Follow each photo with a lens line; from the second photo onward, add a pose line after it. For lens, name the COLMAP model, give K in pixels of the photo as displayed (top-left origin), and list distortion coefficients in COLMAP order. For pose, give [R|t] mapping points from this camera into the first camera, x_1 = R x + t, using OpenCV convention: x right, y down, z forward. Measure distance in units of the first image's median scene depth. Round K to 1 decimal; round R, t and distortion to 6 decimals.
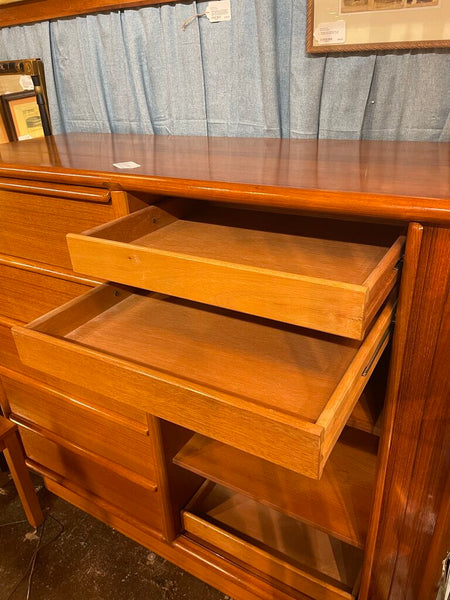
lens RADIAL K [[456.6, 0, 225.0], [0, 456.6, 305.7], [0, 0, 1]] dist [0.078280, -0.105420]
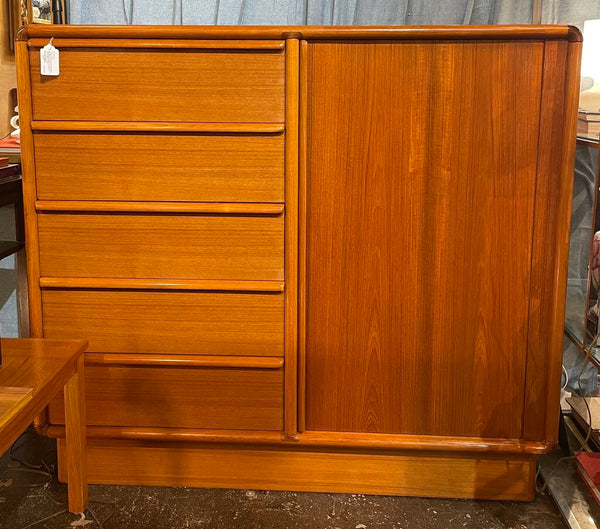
lens RADIAL K [[670.5, 0, 293.6], [0, 670.5, 184.6], [0, 0, 1]] dist [0.040744, 0.000000]
pose [[0.880204, -0.016356, 0.474314, -0.708573], [0.174373, 0.940651, -0.291154, 0.418549], [-0.441402, 0.338982, 0.830816, -0.247783]]
